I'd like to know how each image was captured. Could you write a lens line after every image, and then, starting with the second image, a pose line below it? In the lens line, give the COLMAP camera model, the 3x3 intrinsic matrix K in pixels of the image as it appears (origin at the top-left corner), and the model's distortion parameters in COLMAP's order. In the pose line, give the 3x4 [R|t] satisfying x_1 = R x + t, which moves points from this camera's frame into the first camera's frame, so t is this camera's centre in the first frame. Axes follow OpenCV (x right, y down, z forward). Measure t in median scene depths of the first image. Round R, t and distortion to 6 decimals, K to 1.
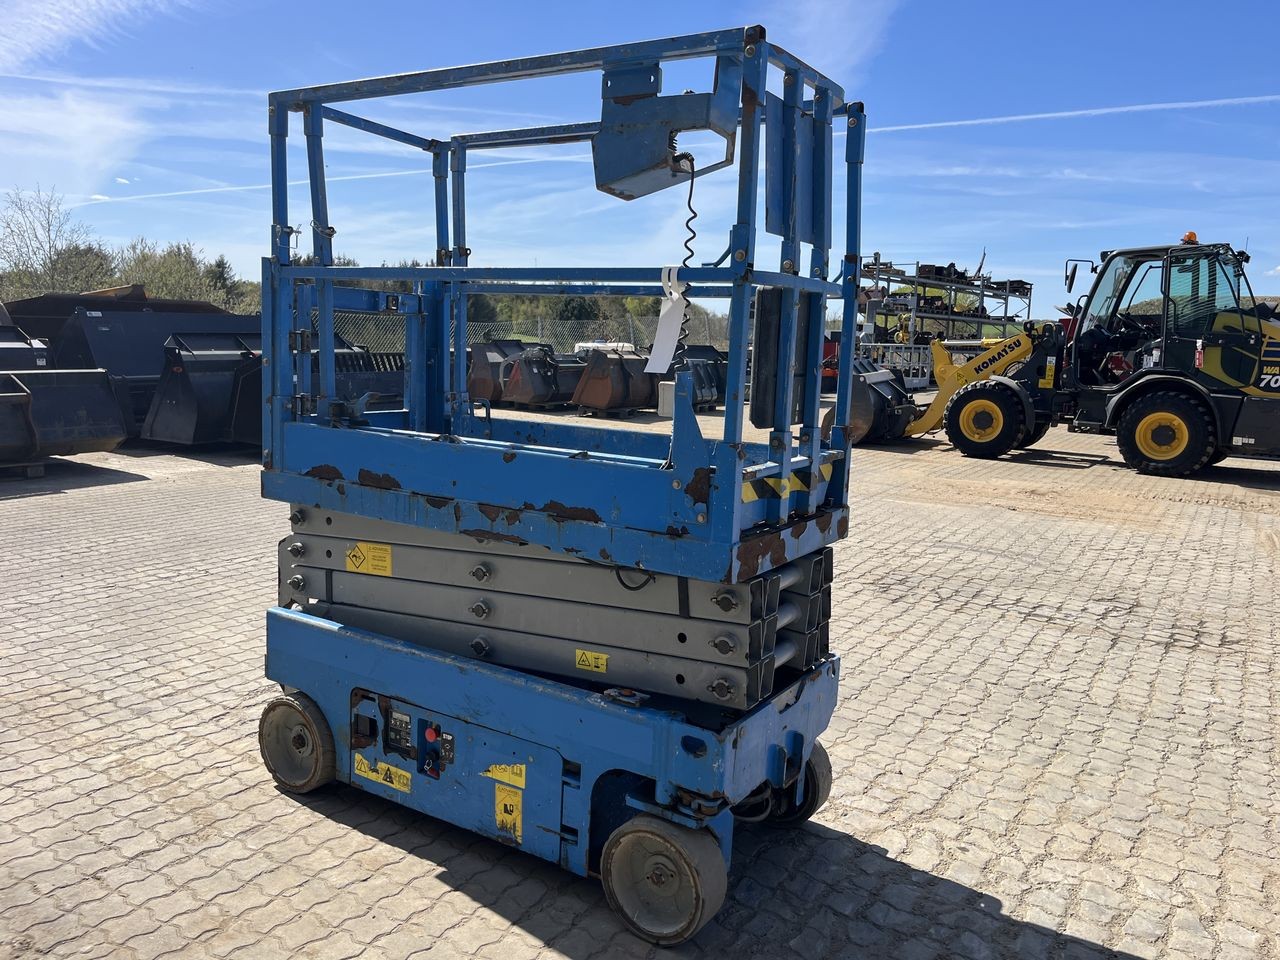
lens RADIAL K [[960.3, 0, 650.1], [0, 960.3, 484.5], [0, 0, 1]] dist [0.022471, -0.033916]
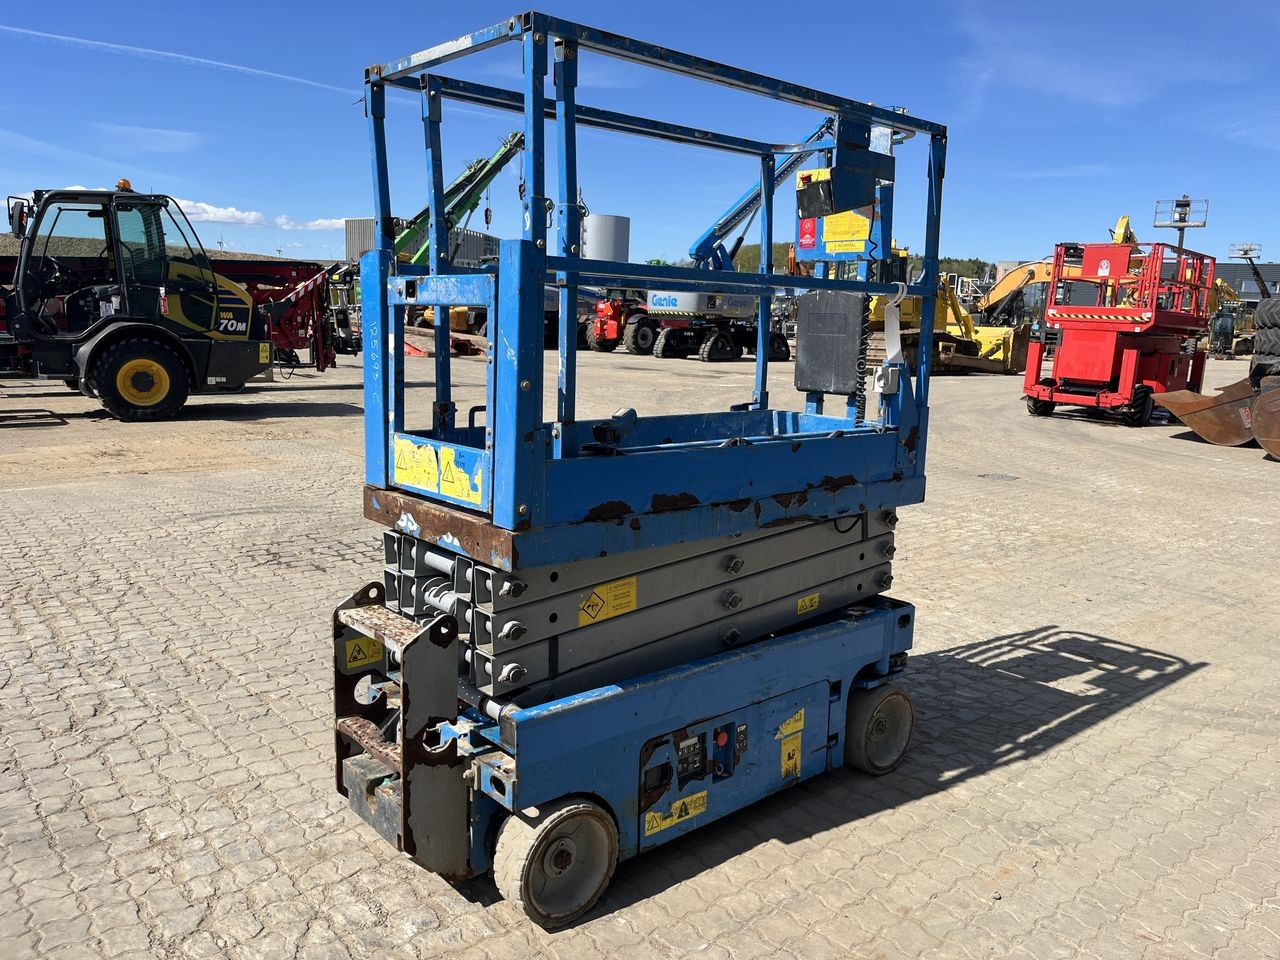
lens RADIAL K [[960.3, 0, 642.0], [0, 960.3, 477.9], [0, 0, 1]] dist [0.022471, -0.033916]
pose [[0.304374, -0.183344, 0.934741, -0.800204], [0.123150, 0.980640, 0.152247, -0.118608], [-0.944558, 0.068773, 0.321060, 0.518406]]
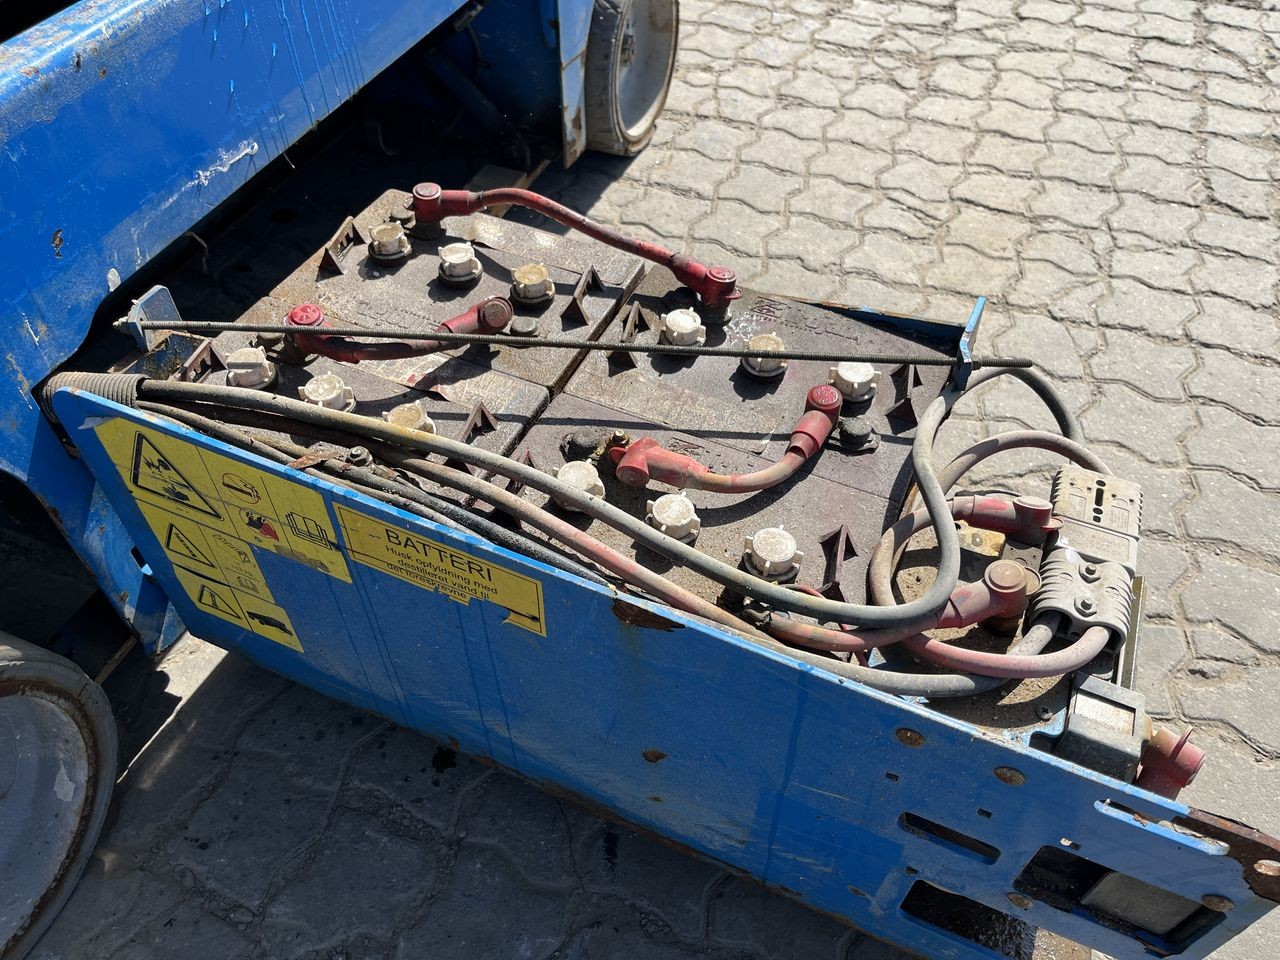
lens RADIAL K [[960.3, 0, 640.3], [0, 960.3, 480.3], [0, 0, 1]] dist [0.022471, -0.033916]
pose [[0.193753, 0.708697, -0.678387, 0.193634], [-0.143634, 0.704531, 0.694986, 0.043691], [0.970479, -0.037216, 0.238297, 0.851761]]
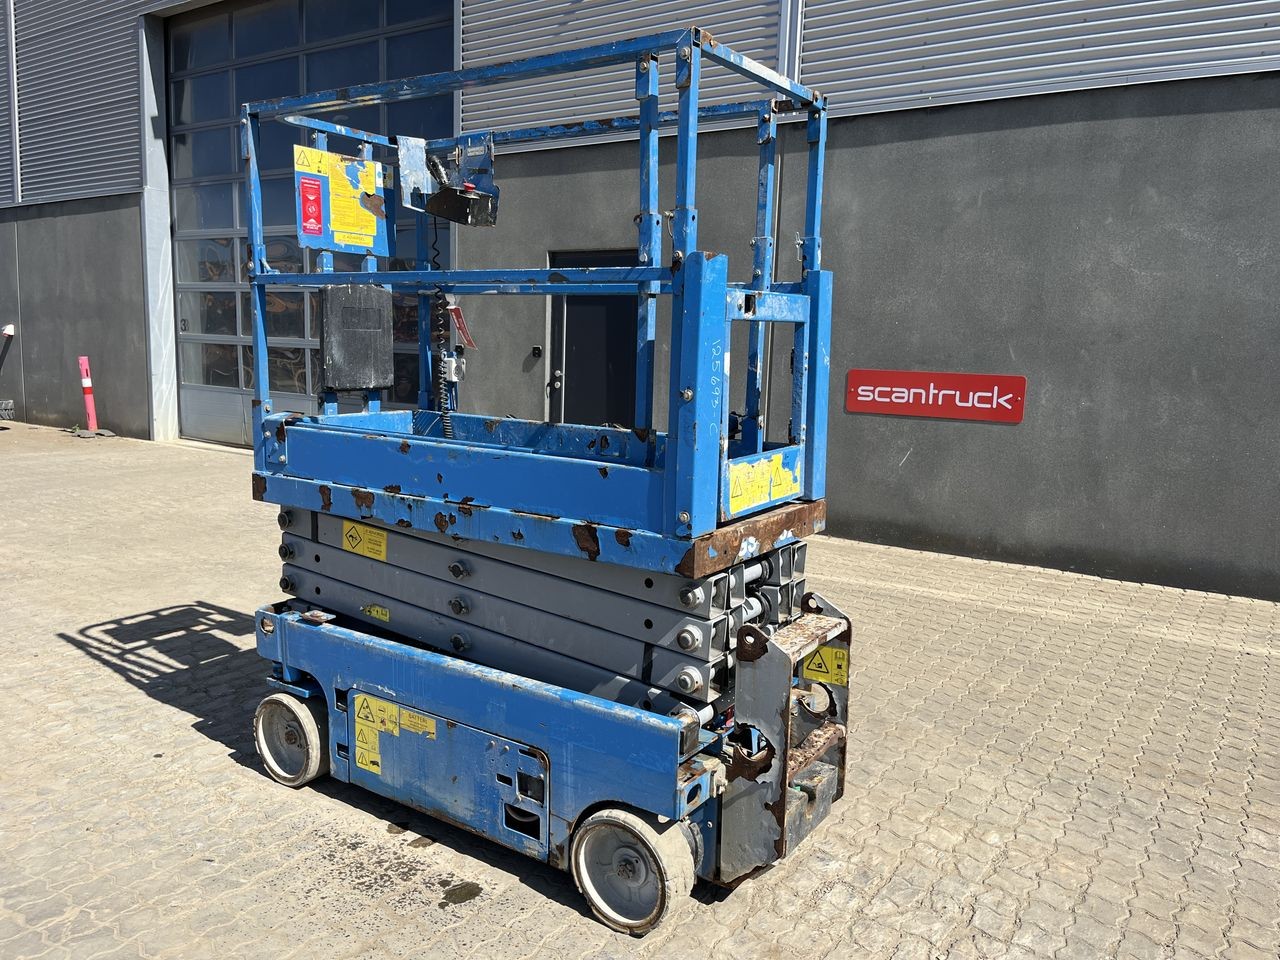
lens RADIAL K [[960.3, 0, 641.7], [0, 960.3, 480.4], [0, 0, 1]] dist [0.022471, -0.033916]
pose [[-0.997931, -0.063267, 0.011445, -0.182563], [-0.056907, 0.952017, 0.300709, -0.233226], [-0.029920, 0.299435, -0.953647, 1.454999]]
